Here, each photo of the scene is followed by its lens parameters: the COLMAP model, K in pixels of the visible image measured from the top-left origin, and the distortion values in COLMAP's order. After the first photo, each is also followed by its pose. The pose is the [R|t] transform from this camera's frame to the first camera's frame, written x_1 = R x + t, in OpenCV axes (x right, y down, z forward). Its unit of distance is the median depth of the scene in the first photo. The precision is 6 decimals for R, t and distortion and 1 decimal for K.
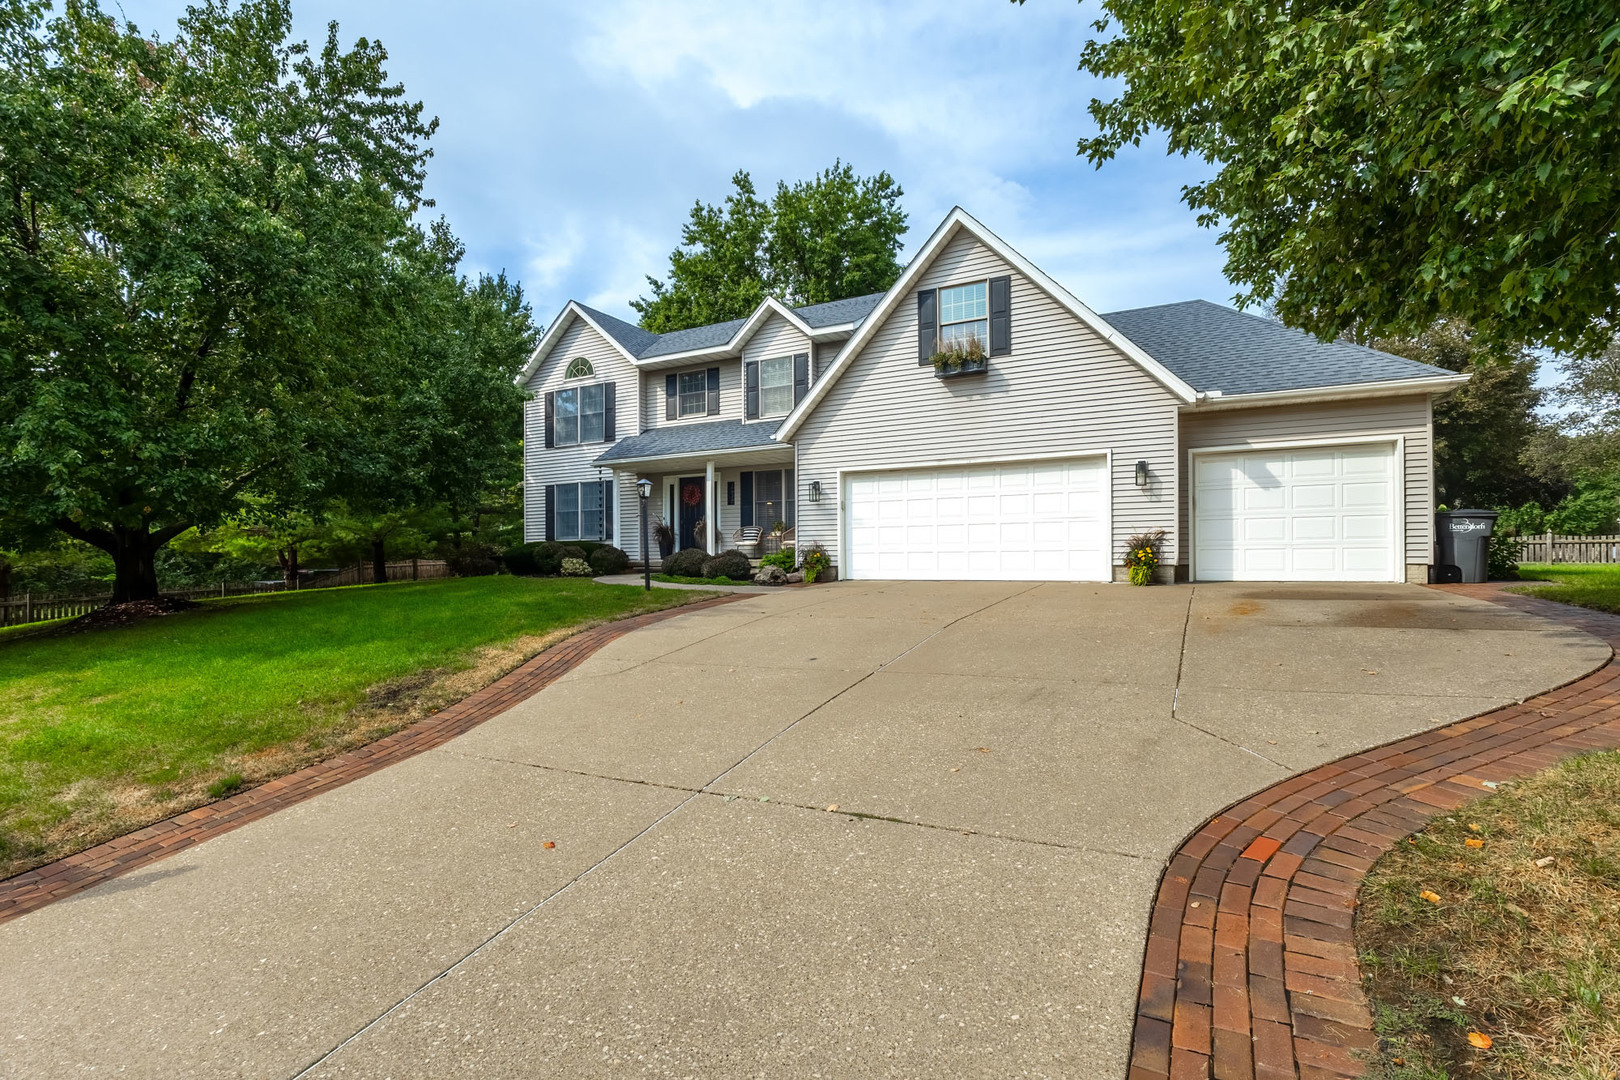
lens RADIAL K [[758.2, 0, 810.0], [0, 758.2, 540.0], [0, 0, 1]] dist [-0.003337, -0.000003]
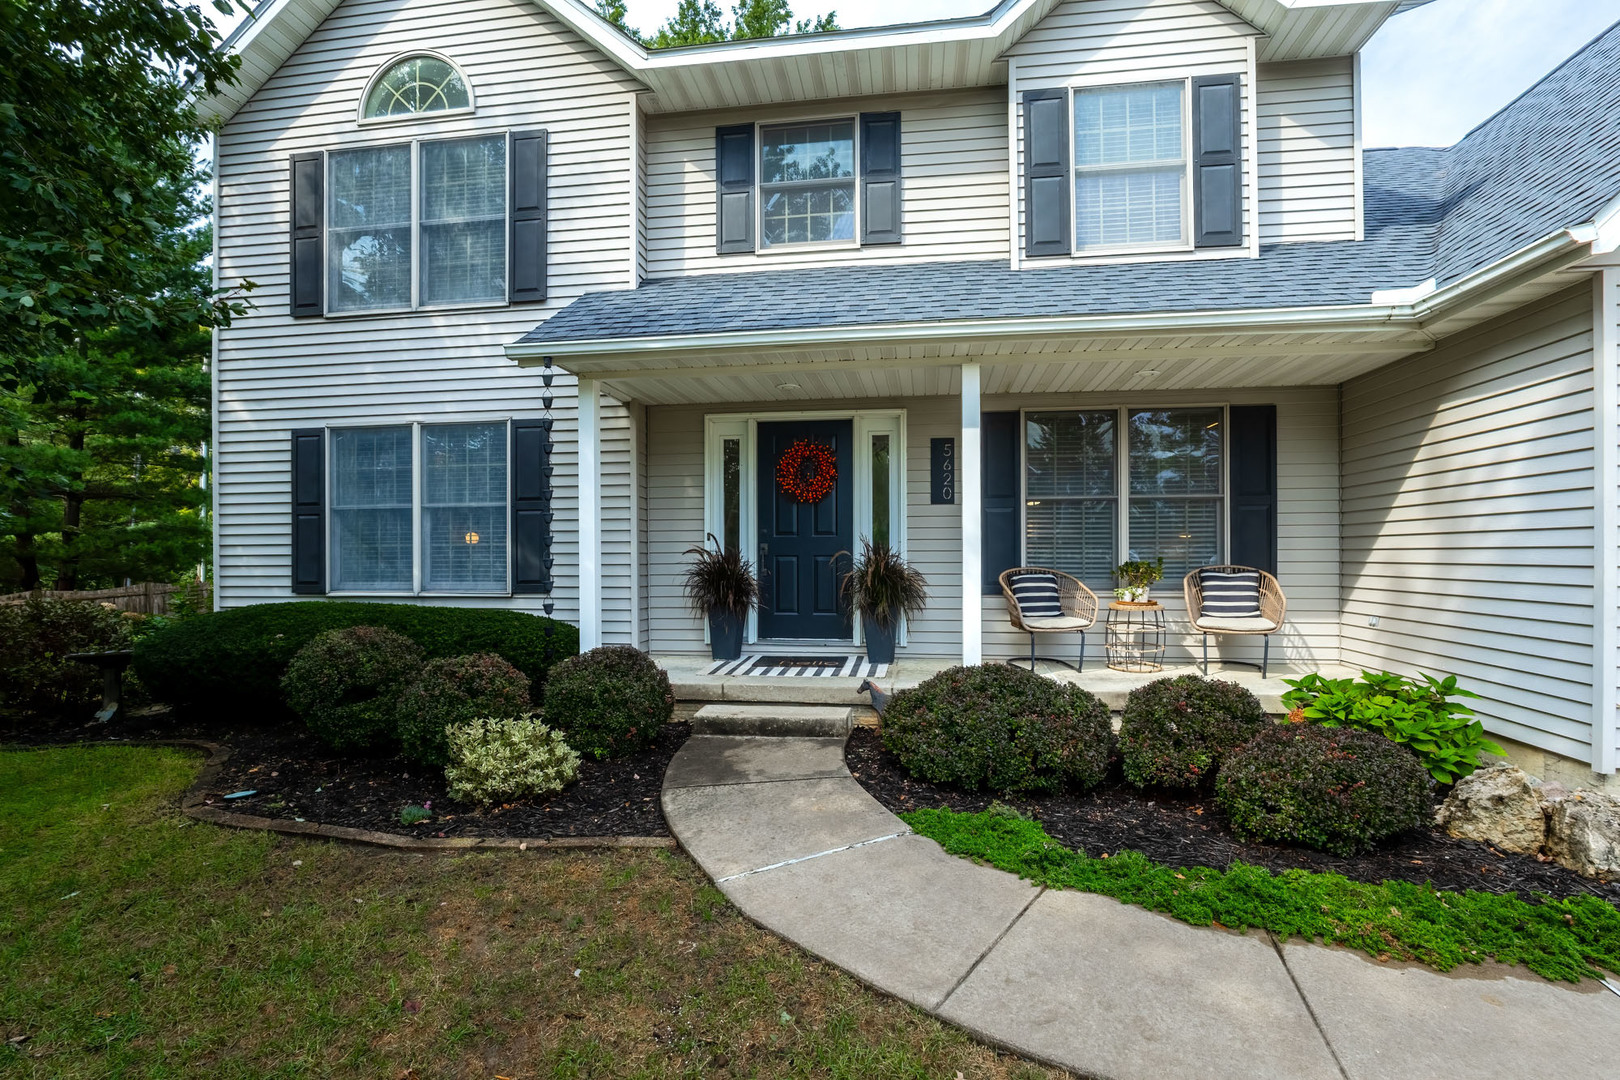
lens RADIAL K [[750.7, 0, 827.3], [0, 750.7, 541.0], [0, 0, 1]] dist [-0.034722, 0.009502]
pose [[0.932346, 0.002426, 0.361560, -0.265228], [-0.007679, 0.999885, 0.013095, -0.030968], [-0.361487, -0.014986, 0.932257, 0.656698]]
